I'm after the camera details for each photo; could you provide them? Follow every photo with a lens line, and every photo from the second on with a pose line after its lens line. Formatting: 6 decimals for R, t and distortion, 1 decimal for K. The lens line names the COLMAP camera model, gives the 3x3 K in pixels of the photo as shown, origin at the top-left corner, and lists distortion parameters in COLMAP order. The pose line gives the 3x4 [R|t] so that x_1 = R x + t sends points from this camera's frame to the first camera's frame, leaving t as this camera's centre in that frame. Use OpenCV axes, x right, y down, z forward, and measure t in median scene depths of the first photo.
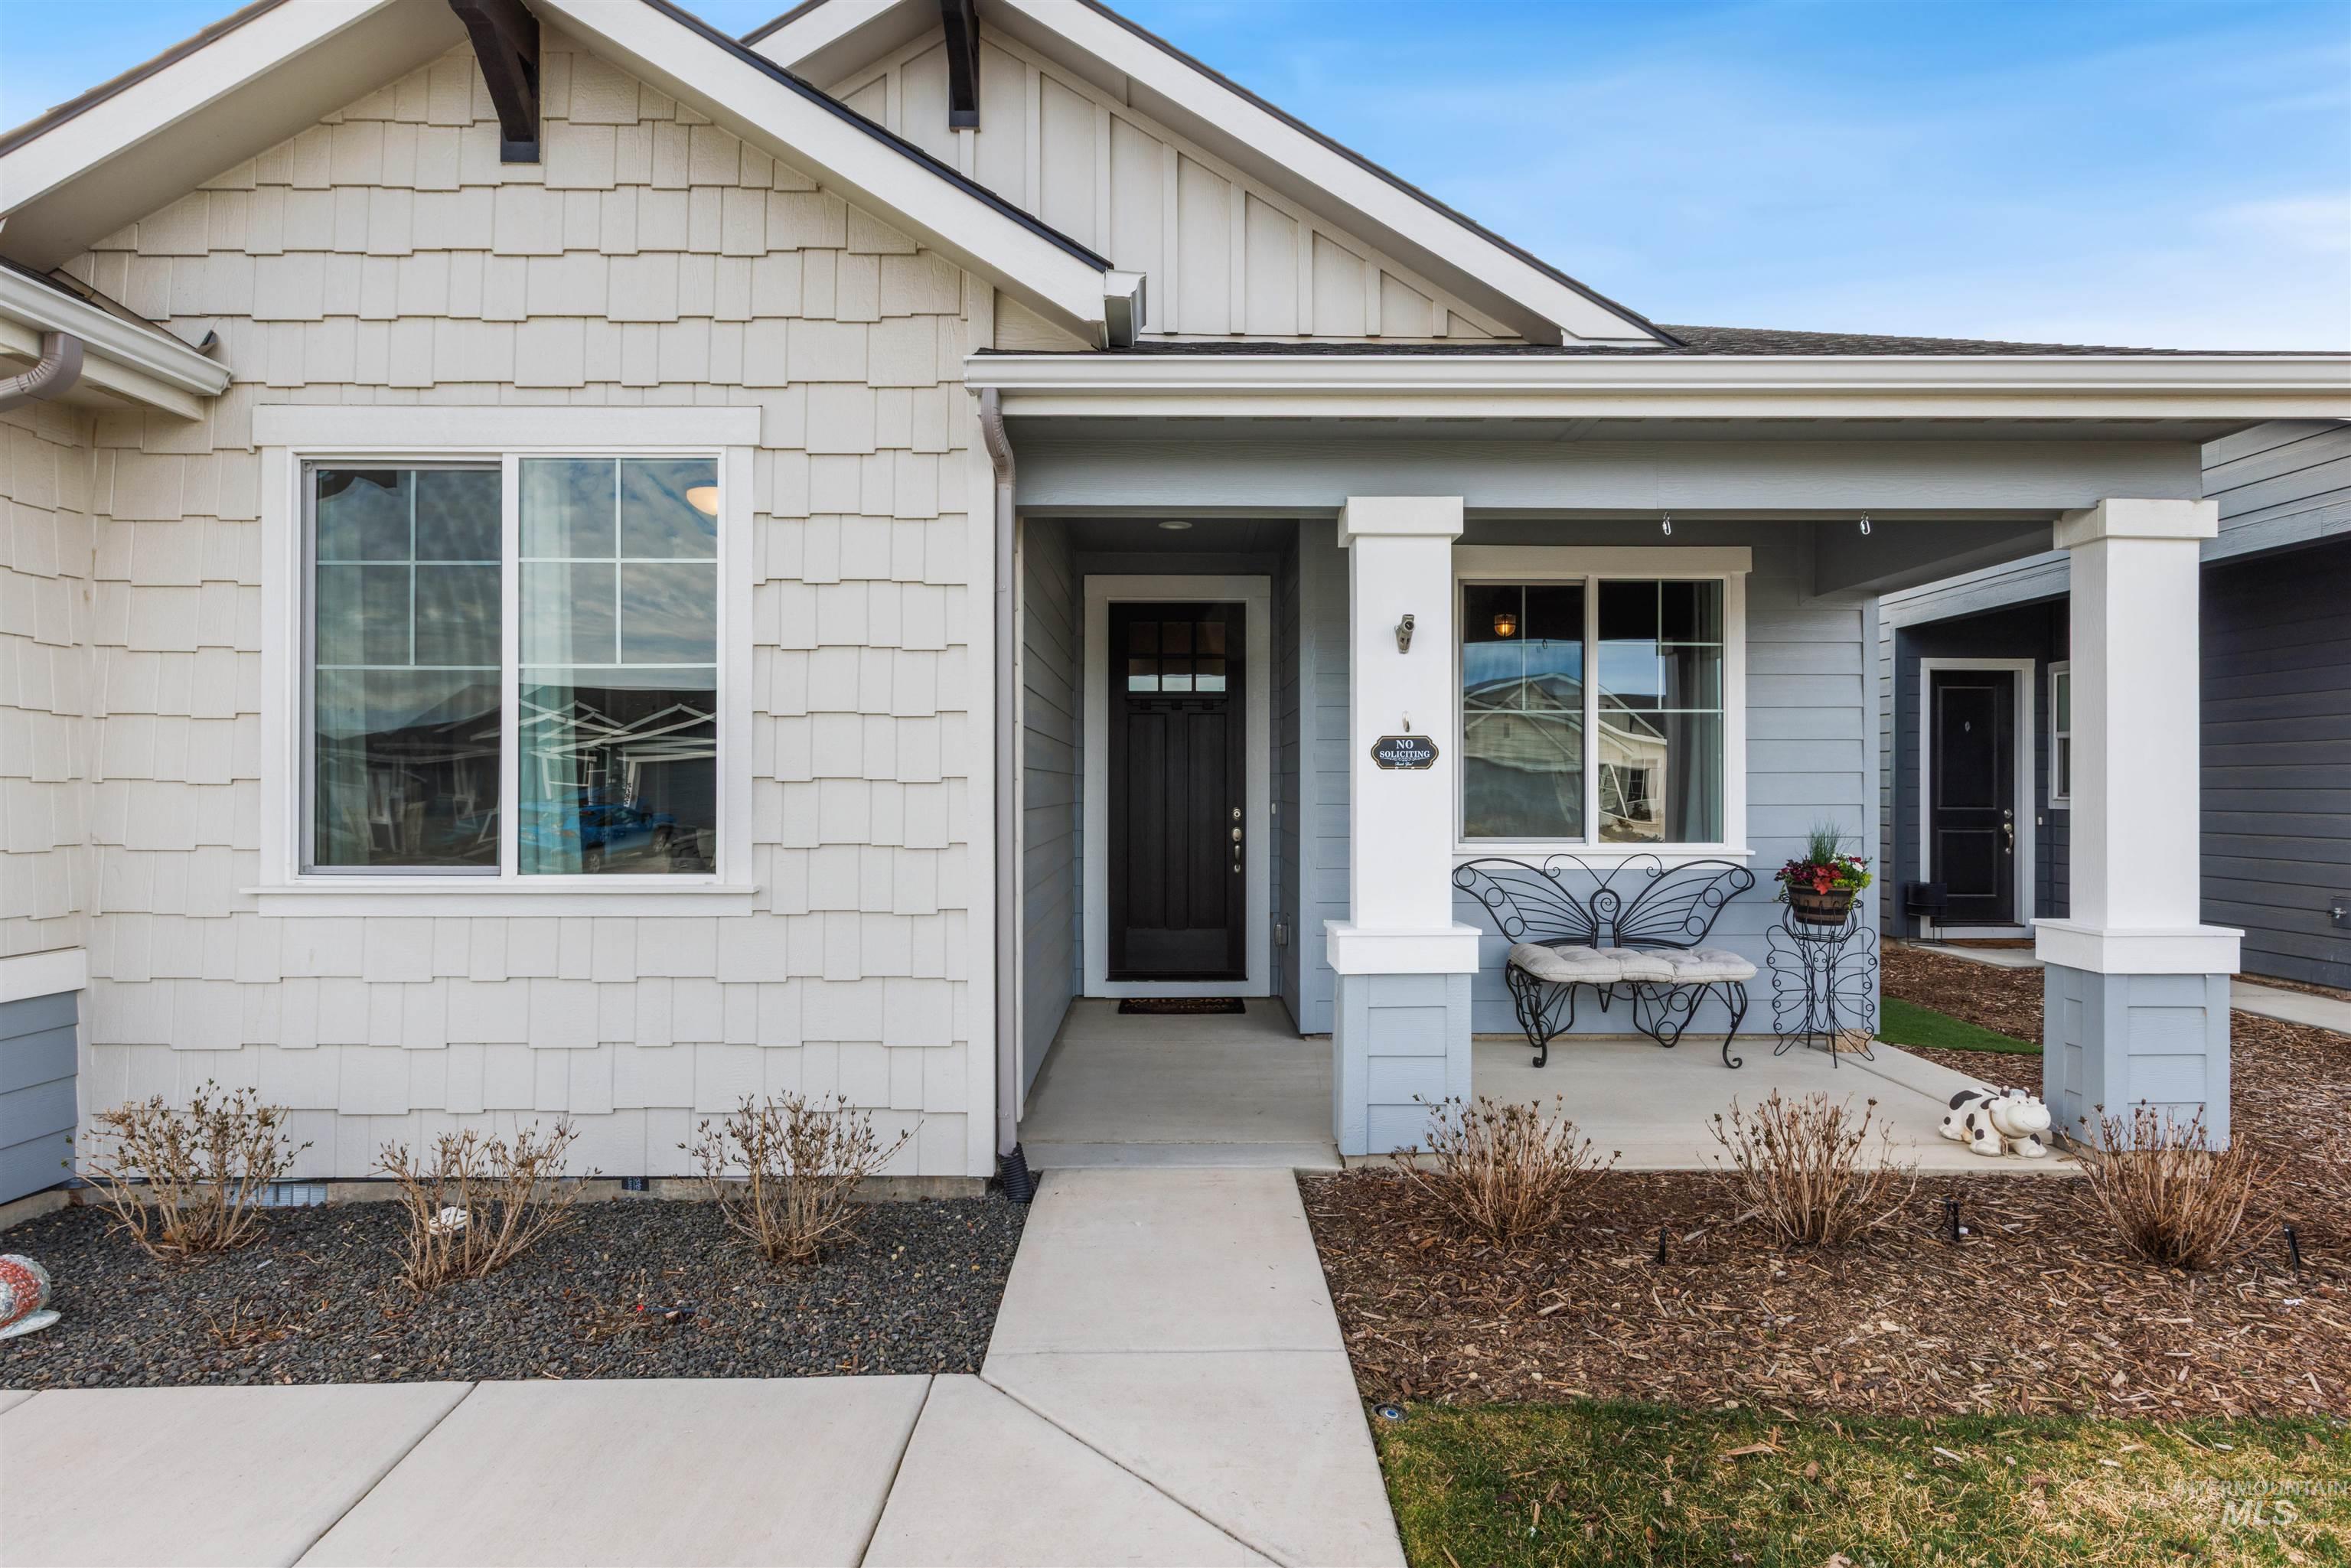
lens RADIAL K [[1174.0, 0, 1154.0], [0, 1174.0, 777.0], [0, 0, 1]] dist [0.002319, -0.003025]
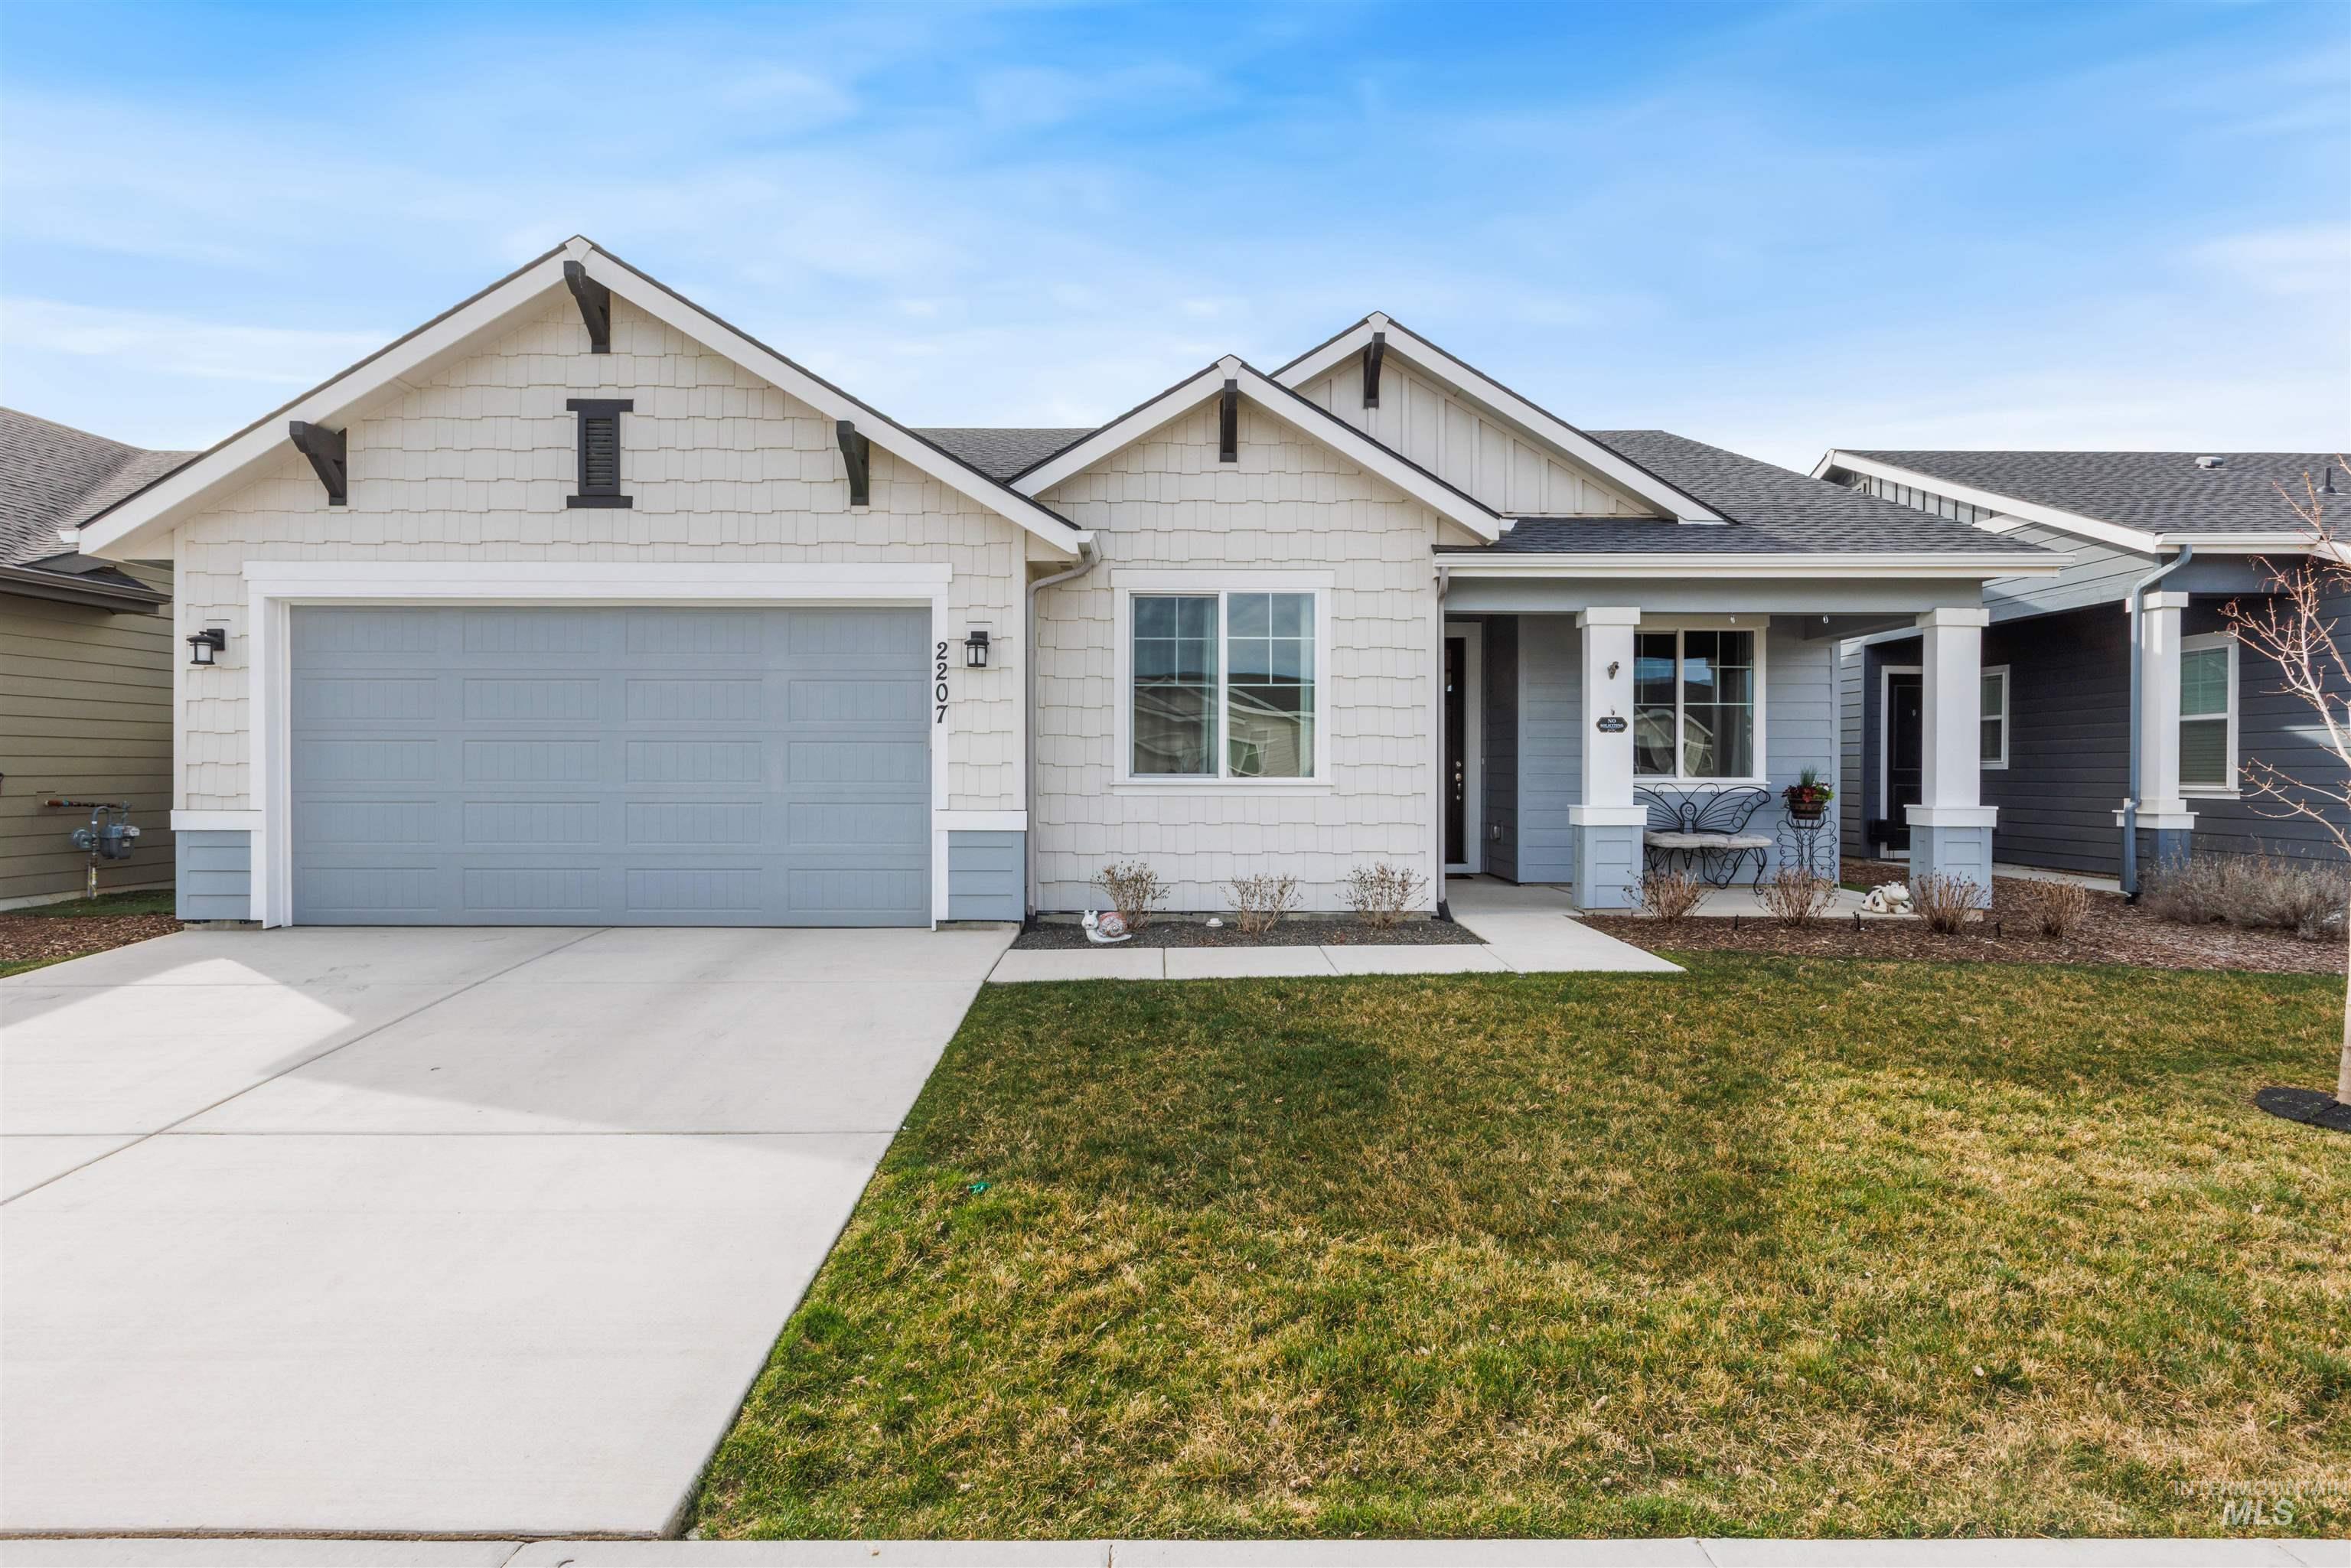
lens RADIAL K [[1174.0, 0, 1154.2], [0, 1174.0, 773.4], [0, 0, 1]] dist [0.002319, -0.003025]
pose [[0.999995, 0.001905, -0.002351, -0.520456], [-0.001881, 0.999946, 0.010249, 0.040409], [0.002370, -0.010244, 0.999945, -0.972720]]
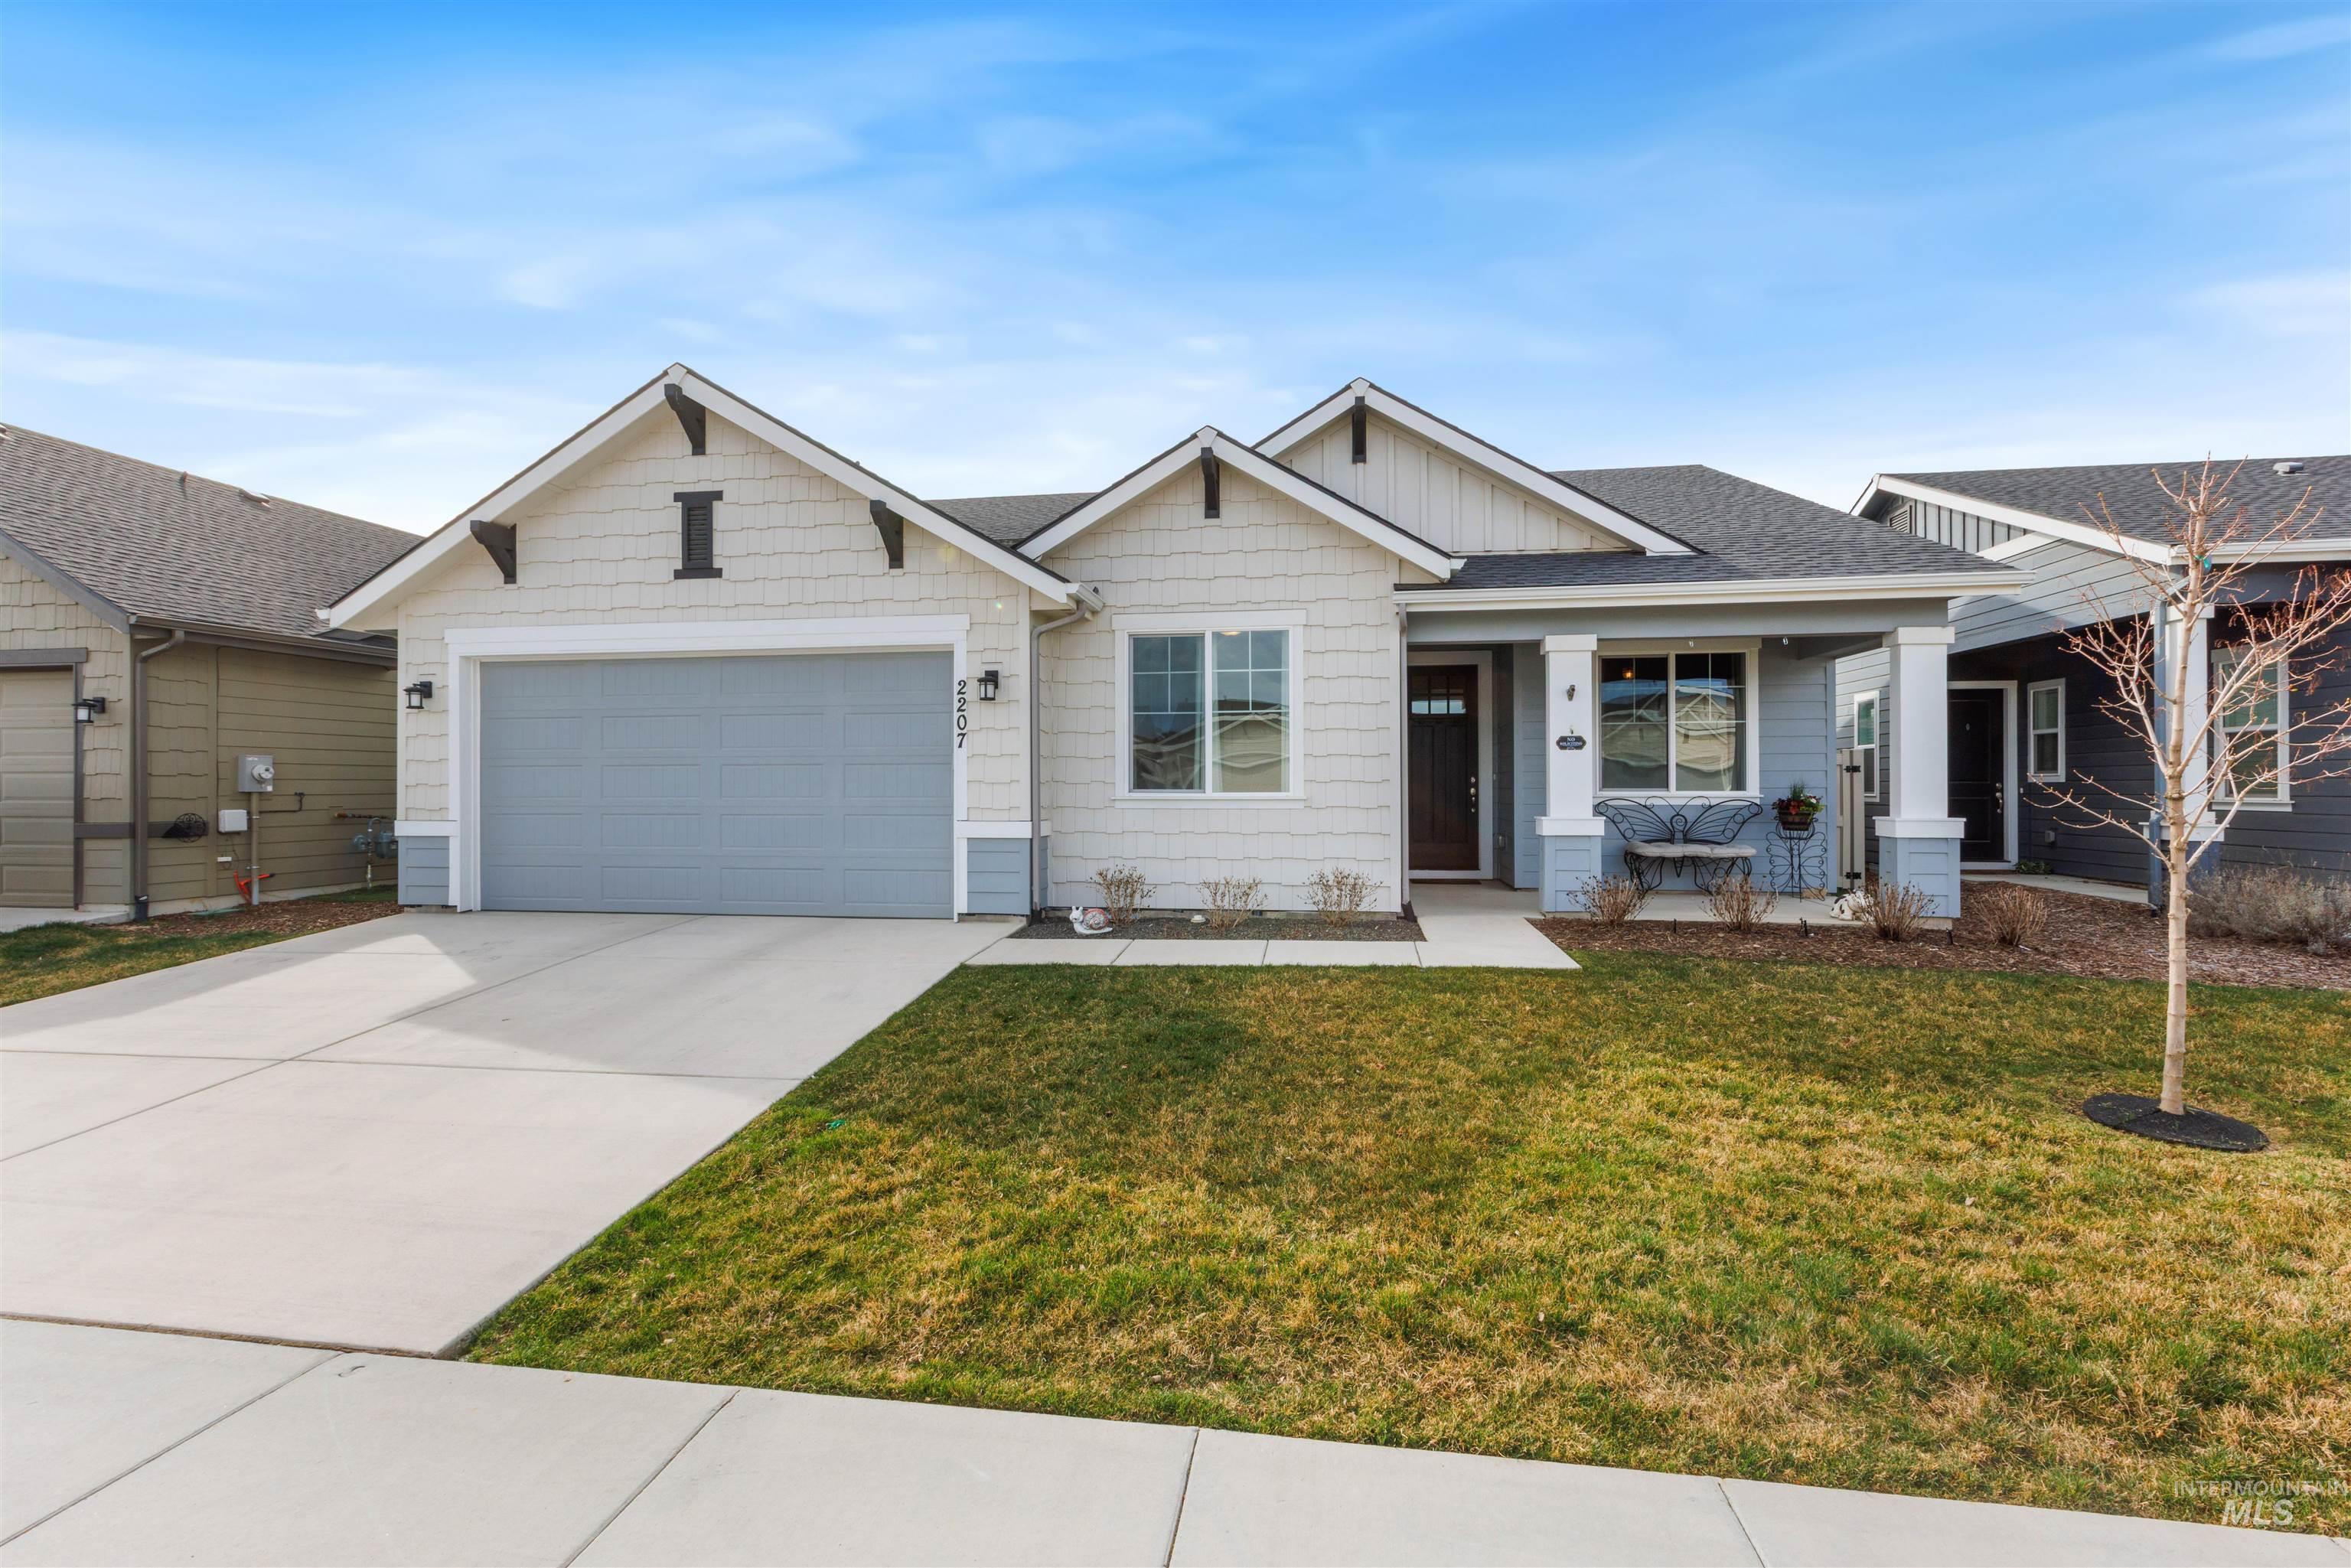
lens RADIAL K [[1048.1, 0, 1154.0], [0, 1048.1, 775.2], [0, 0, 1]] dist [0.003010, -0.001155]
pose [[0.987159, -0.004164, -0.159685, -0.230551], [0.003618, 0.999987, -0.003712, 0.040587], [0.159698, 0.003086, 0.987161, -1.006907]]
